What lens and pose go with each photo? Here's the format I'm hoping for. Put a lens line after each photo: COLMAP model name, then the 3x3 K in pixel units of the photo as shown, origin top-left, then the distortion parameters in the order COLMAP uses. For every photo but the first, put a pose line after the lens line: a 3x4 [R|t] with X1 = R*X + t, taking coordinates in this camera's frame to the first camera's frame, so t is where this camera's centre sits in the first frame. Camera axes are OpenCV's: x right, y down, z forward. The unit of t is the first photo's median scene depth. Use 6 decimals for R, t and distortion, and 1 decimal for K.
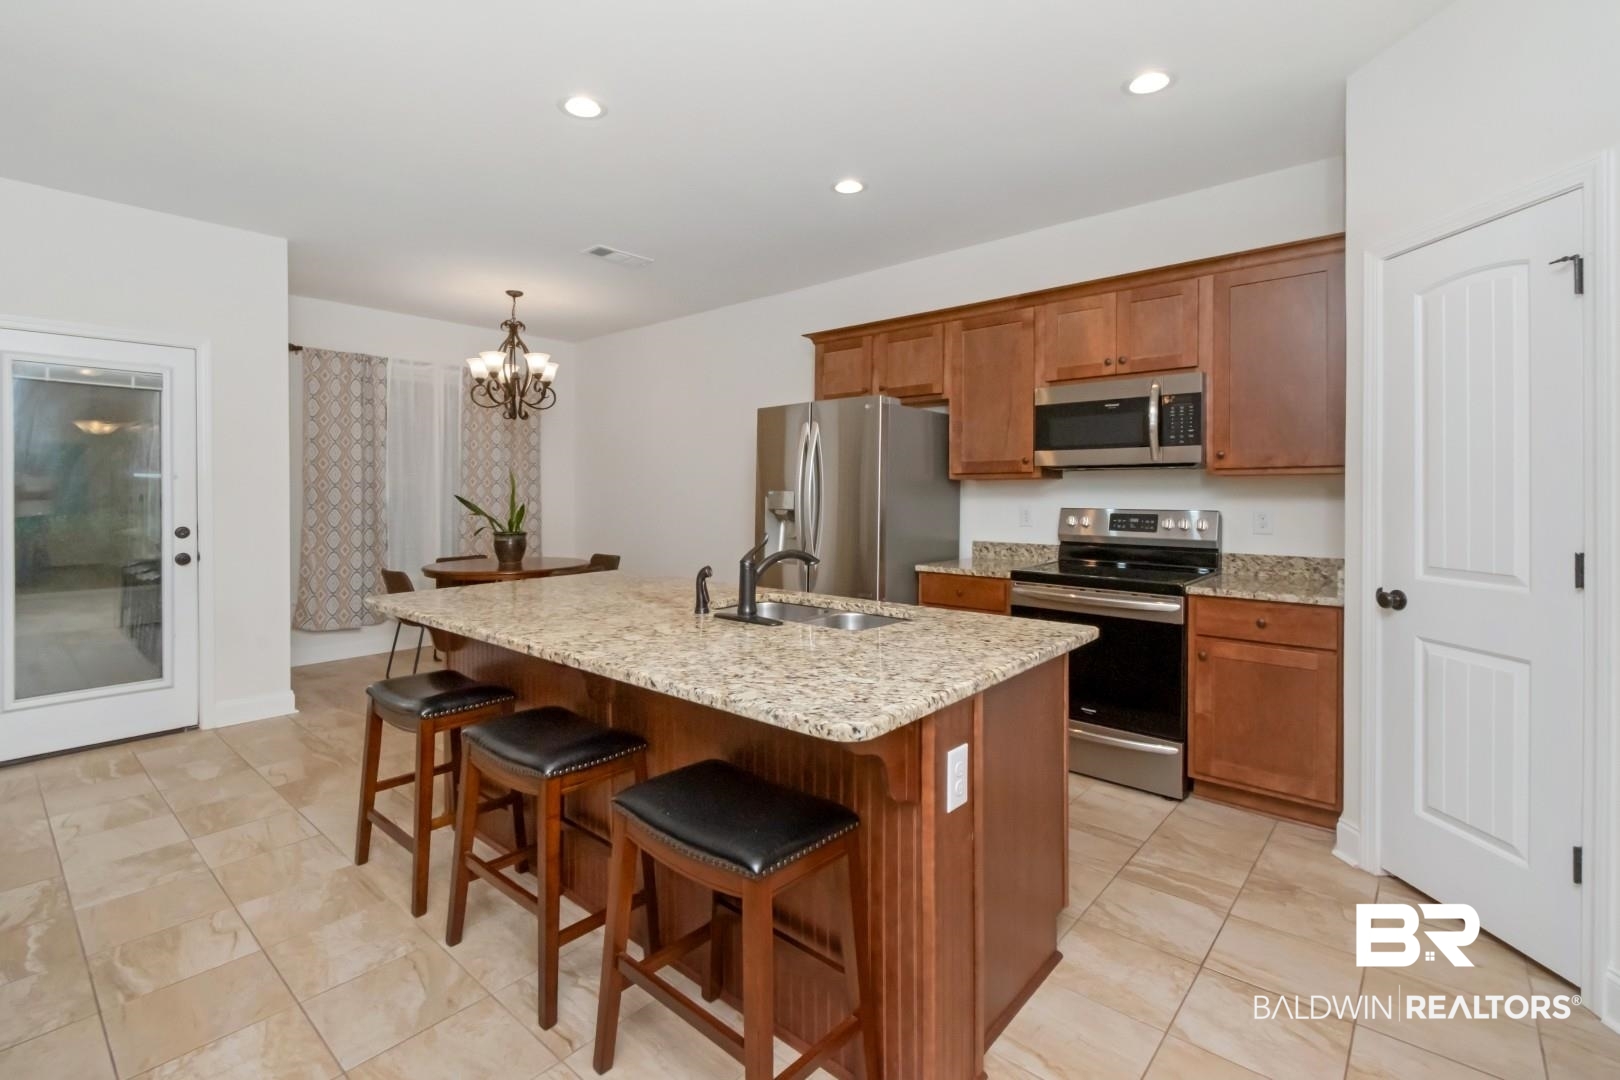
lens RADIAL K [[728.3, 0, 793.3], [0, 728.3, 495.5], [0, 0, 1]] dist [-0.001110, -0.000899]
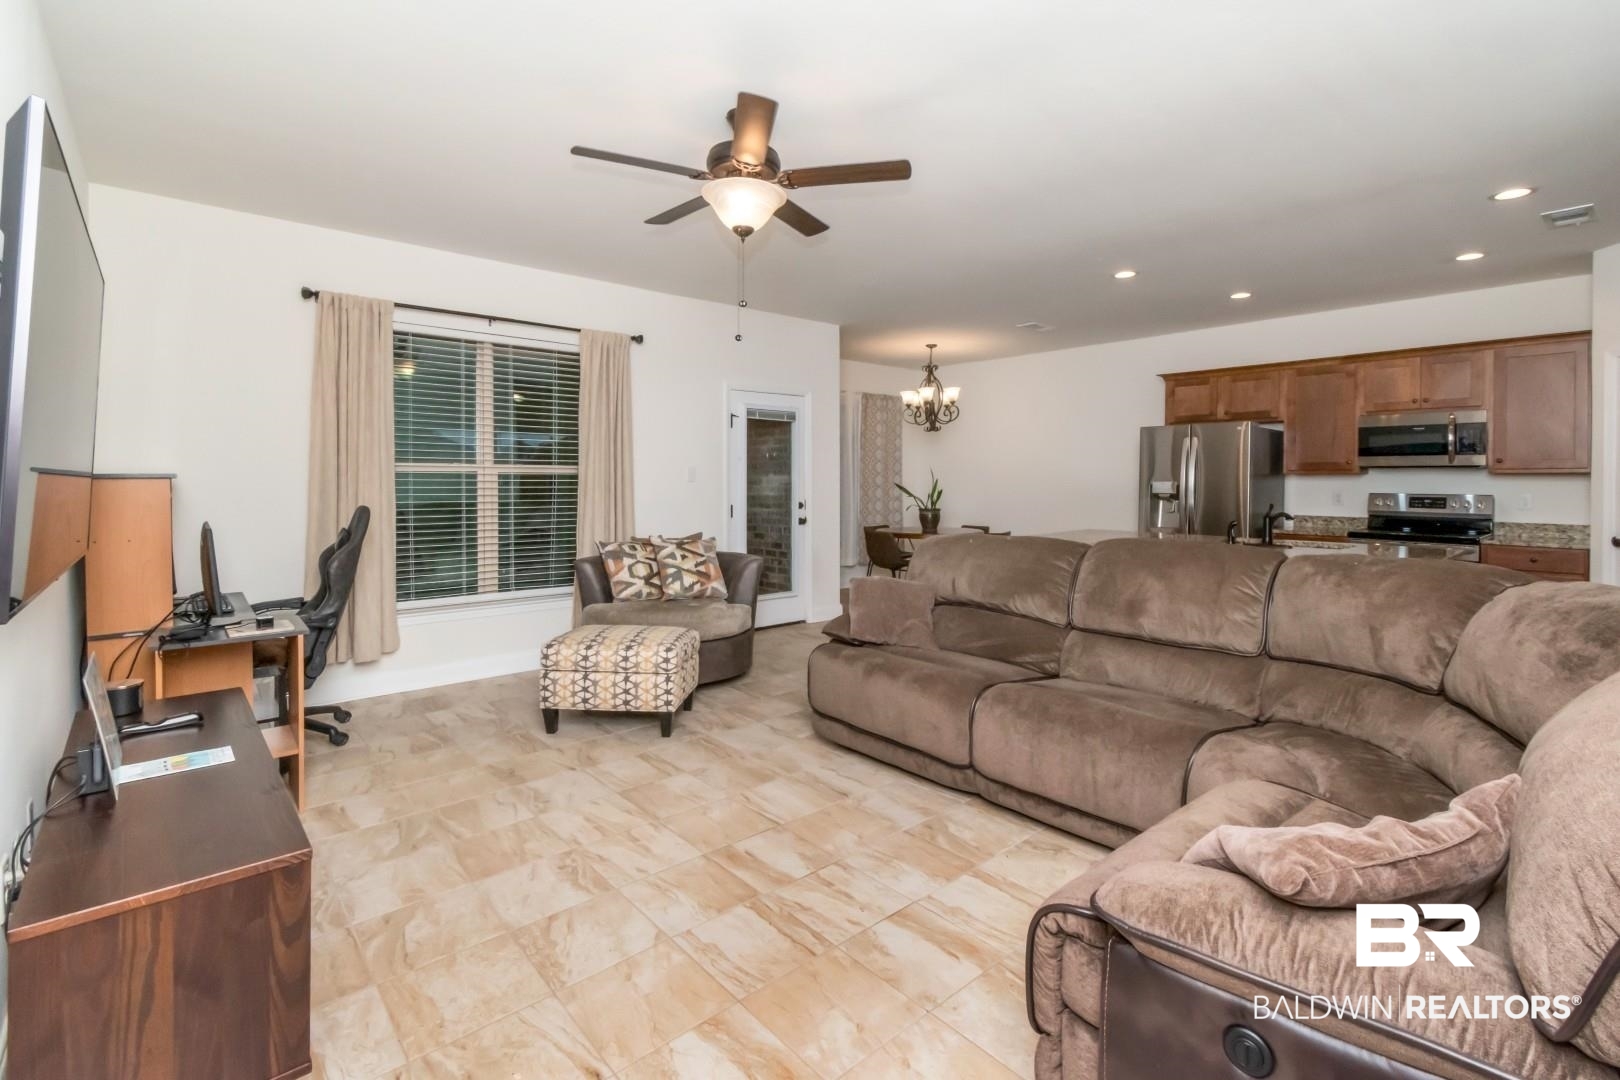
lens RADIAL K [[728.3, 0, 799.1], [0, 728.3, 487.2], [0, 0, 1]] dist [-0.001110, -0.000899]
pose [[0.990745, 0.002841, -0.135703, -0.596047], [-0.001863, 0.999971, 0.007336, -0.003799], [0.135720, -0.007016, 0.990722, -0.660054]]
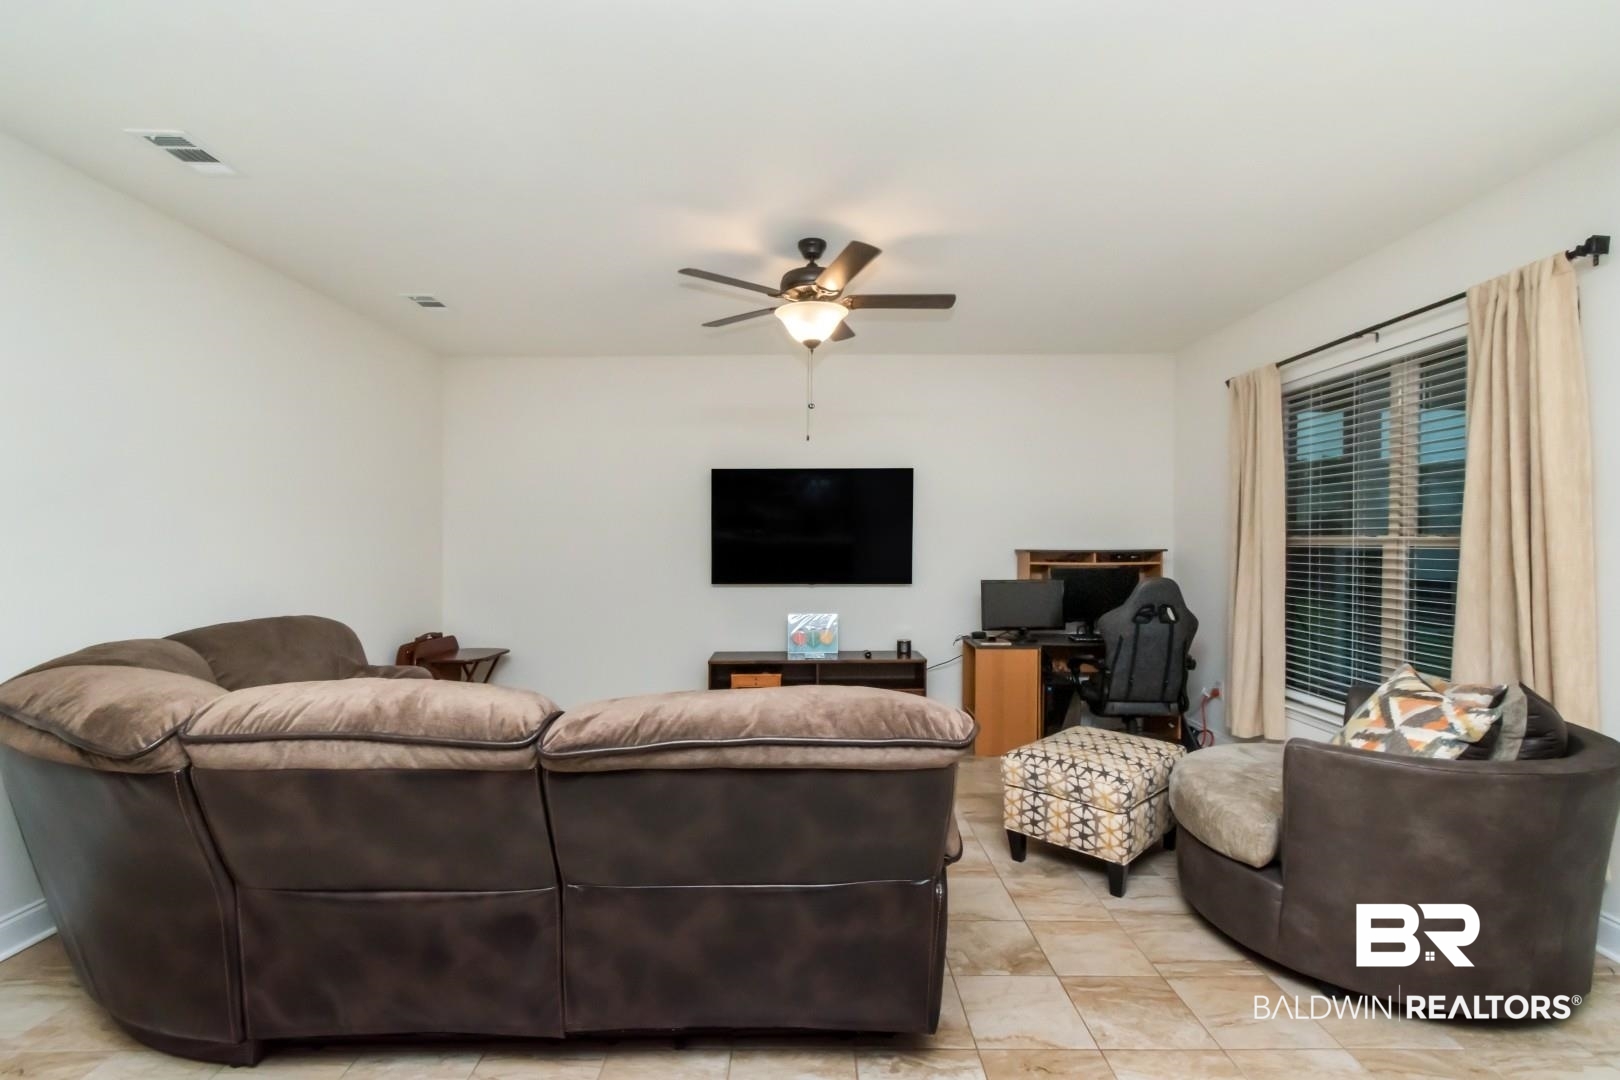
lens RADIAL K [[728.3, 0, 810.1], [0, 728.3, 542.5], [0, 0, 1]] dist [-0.001110, -0.000899]
pose [[-0.746682, -0.000808, -0.665181, -0.189162], [-0.003359, 0.999991, 0.002555, -0.022826], [0.665173, 0.004142, -0.746678, 0.657252]]
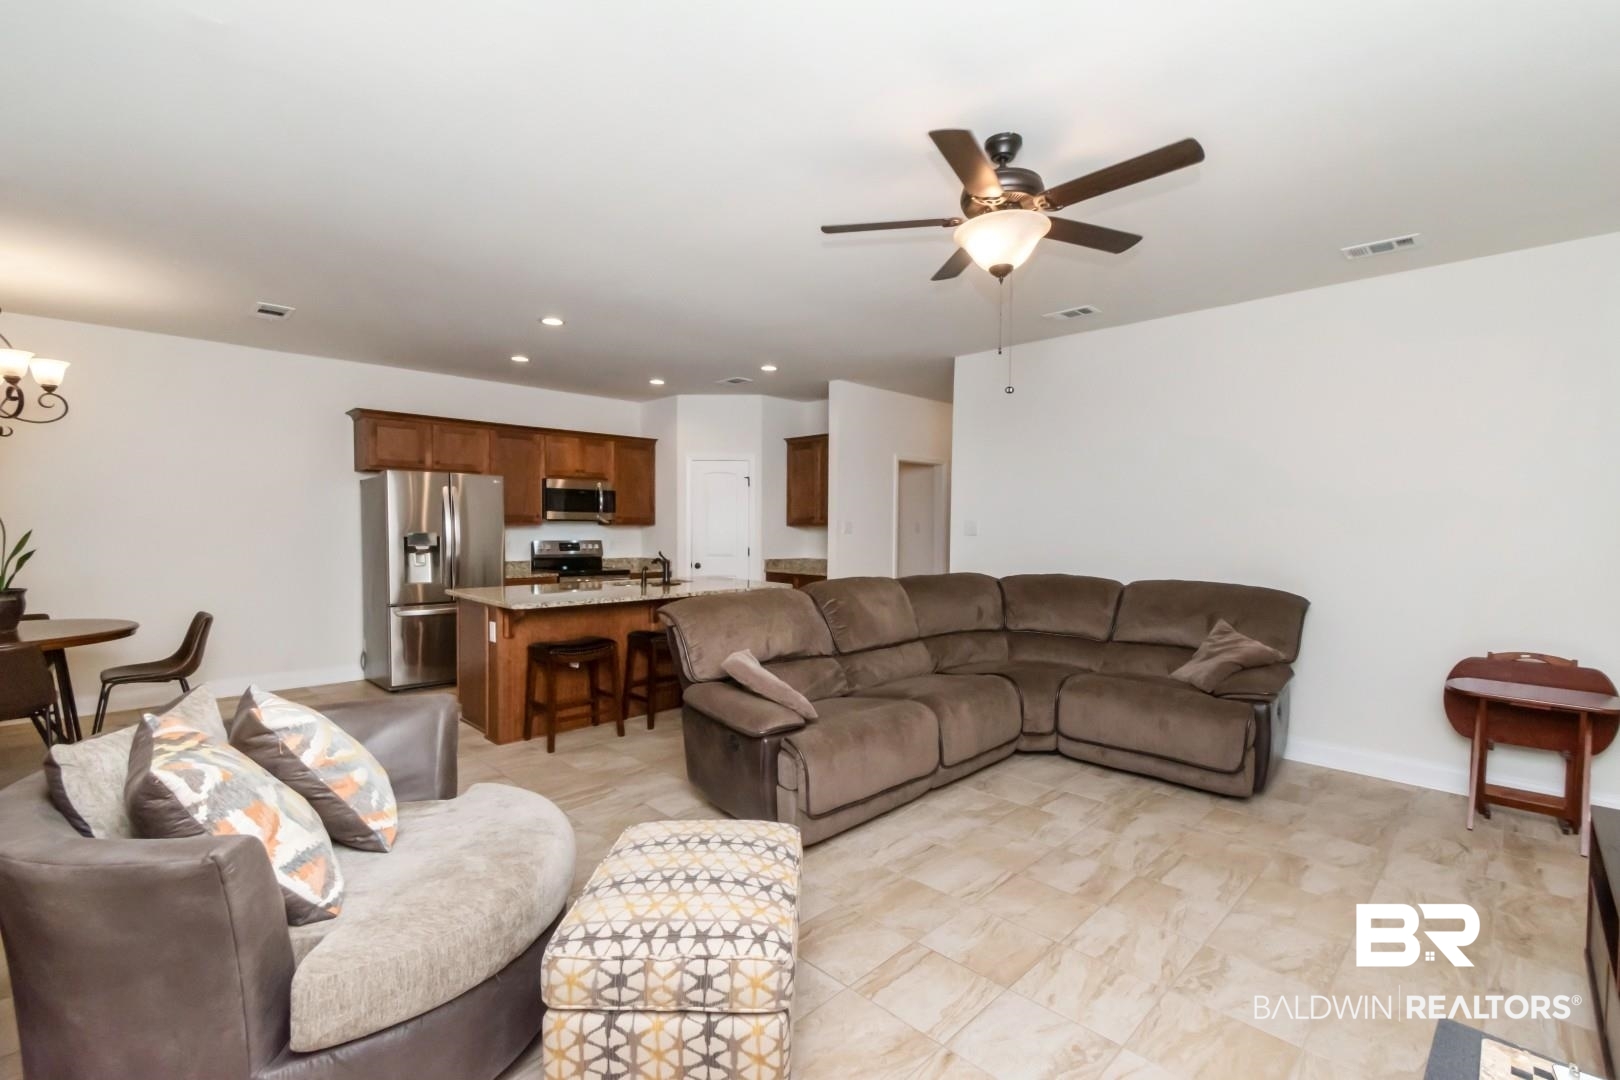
lens RADIAL K [[728.3, 0, 799.5], [0, 728.3, 541.6], [0, 0, 1]] dist [-0.001110, -0.000899]
pose [[0.066186, -0.019647, 0.997614, -1.427174], [-0.001789, 0.999802, 0.019809, -0.018504], [-0.997806, -0.003095, 0.066138, 0.185043]]
